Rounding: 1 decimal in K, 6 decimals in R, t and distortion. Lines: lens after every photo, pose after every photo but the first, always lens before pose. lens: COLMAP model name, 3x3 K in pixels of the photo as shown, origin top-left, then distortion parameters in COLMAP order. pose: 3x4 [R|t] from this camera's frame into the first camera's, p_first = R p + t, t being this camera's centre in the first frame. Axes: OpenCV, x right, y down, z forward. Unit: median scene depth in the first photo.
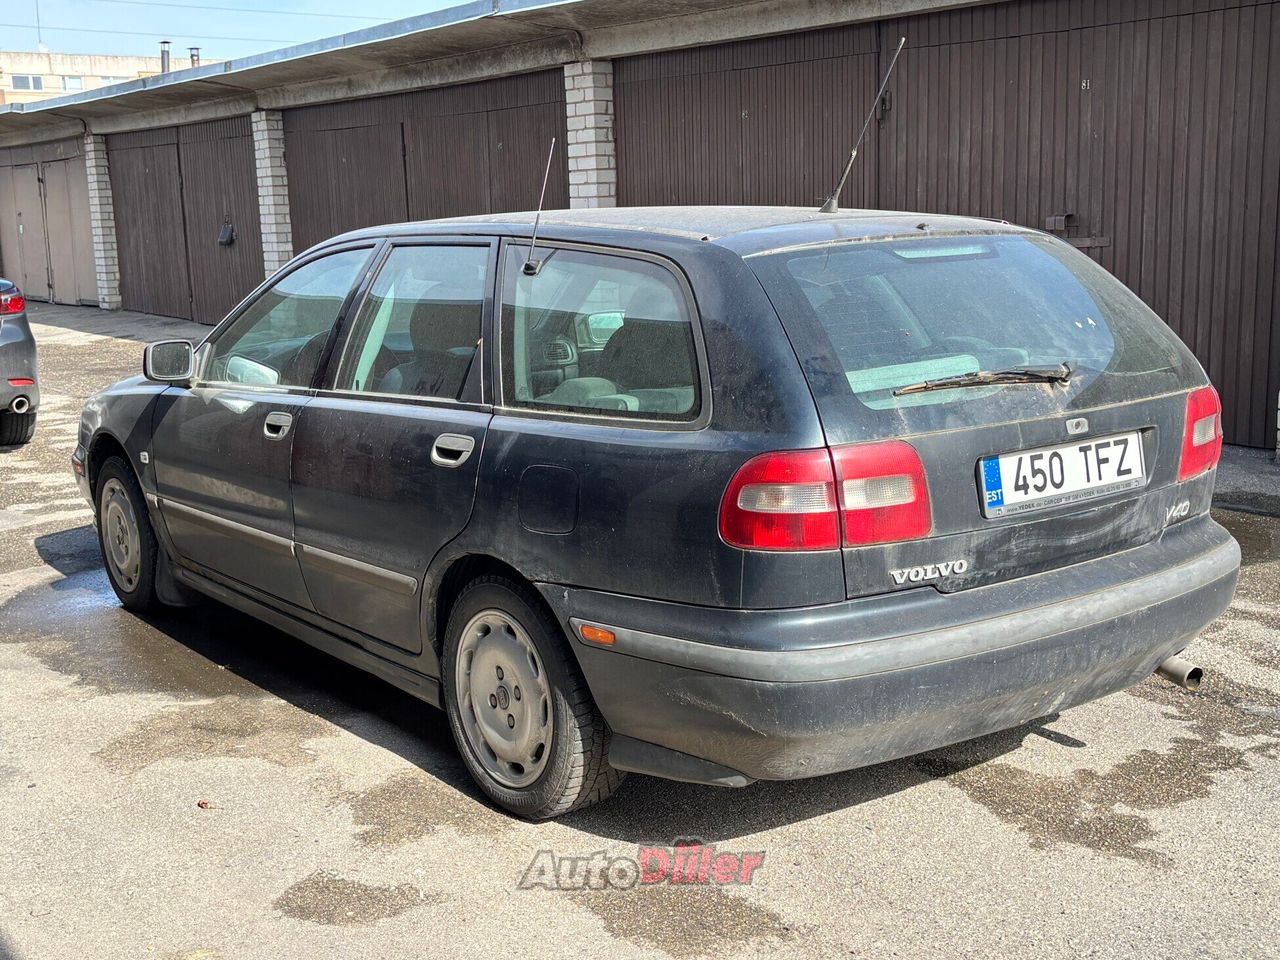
lens RADIAL K [[1588.6, 0, 640.0], [0, 1588.6, 480.0], [0, 0, 1]] dist [-0.001386, -0.007510]
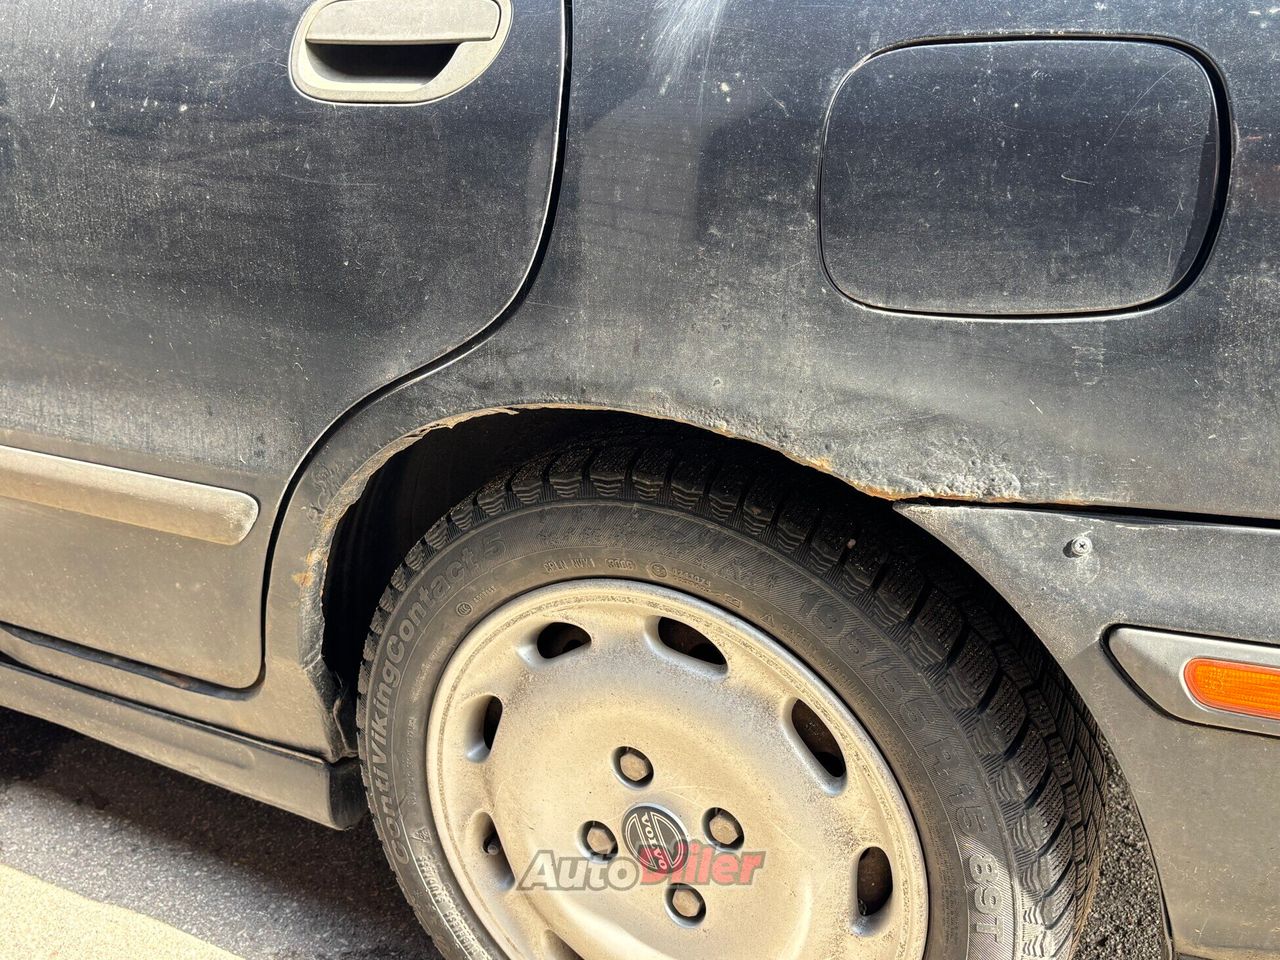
lens RADIAL K [[1342.3, 0, 659.8], [0, 1342.3, 481.7], [0, 0, 1]] dist [0.106709, -0.291535]
pose [[0.906279, -0.146432, 0.396505, -0.181748], [0.065930, 0.975565, 0.209588, 0.009120], [-0.417506, -0.163803, 0.893788, 0.759914]]
